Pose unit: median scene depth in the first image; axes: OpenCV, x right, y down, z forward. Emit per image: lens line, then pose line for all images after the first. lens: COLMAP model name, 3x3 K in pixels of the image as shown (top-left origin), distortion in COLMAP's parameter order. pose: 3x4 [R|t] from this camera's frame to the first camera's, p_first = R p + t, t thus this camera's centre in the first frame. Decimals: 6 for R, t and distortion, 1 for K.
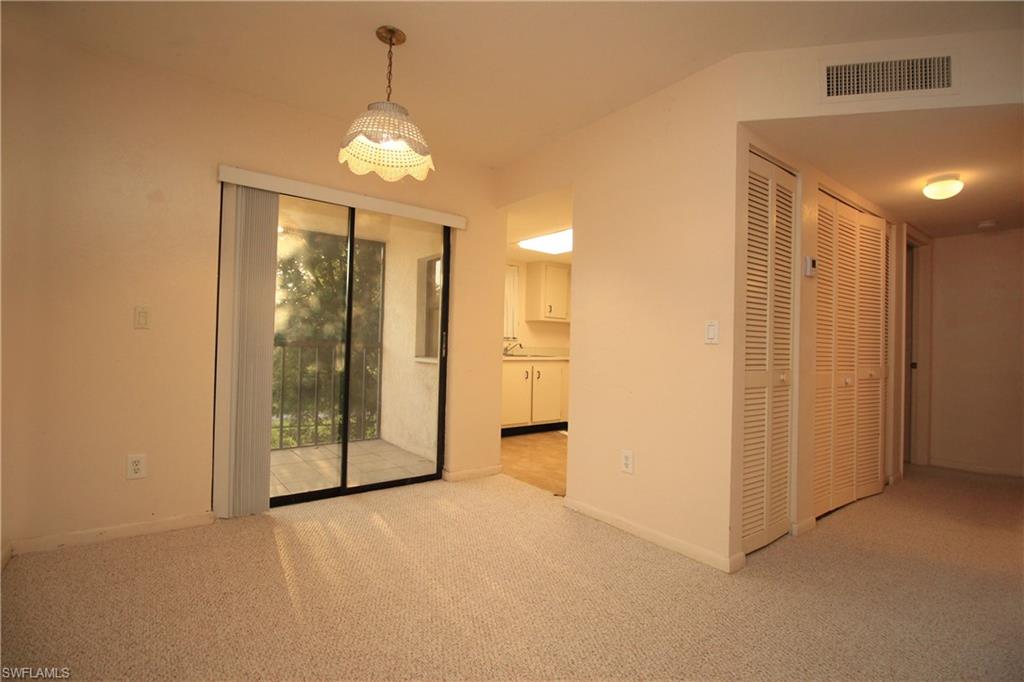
lens RADIAL K [[478.2, 0, 512.0], [0, 478.2, 341.0], [0, 0, 1]] dist [-0.018212, -0.000109]
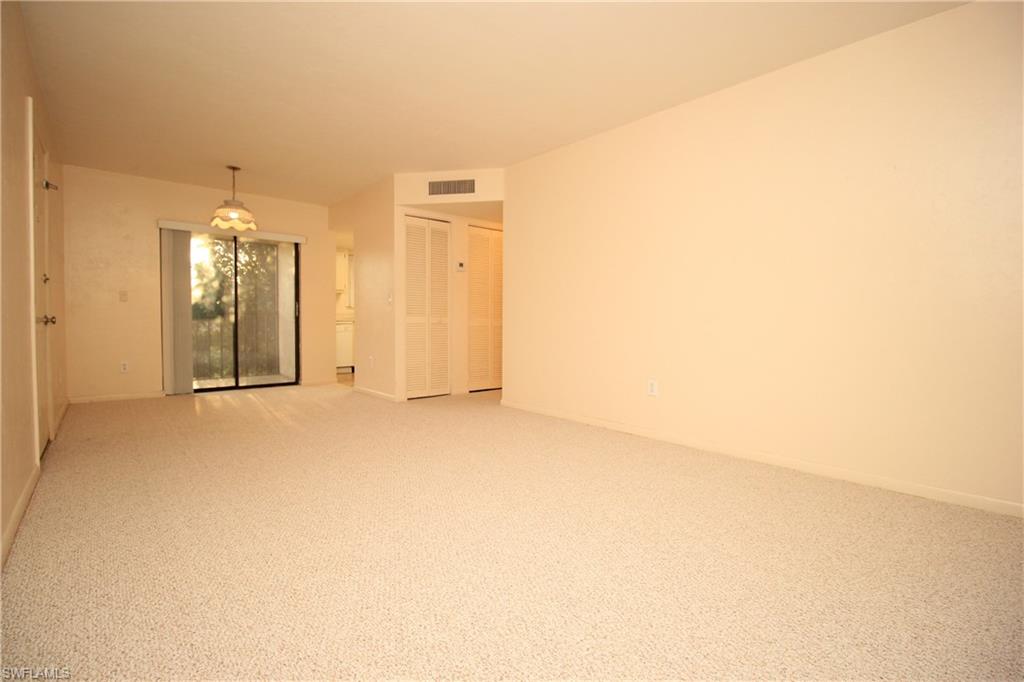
lens RADIAL K [[478.2, 0, 512.0], [0, 478.2, 341.0], [0, 0, 1]] dist [-0.018212, -0.000109]
pose [[0.997249, -0.015562, 0.072471, 0.675451], [0.012101, 0.998776, 0.047957, 0.069107], [-0.073129, -0.046949, 0.996217, -1.057152]]
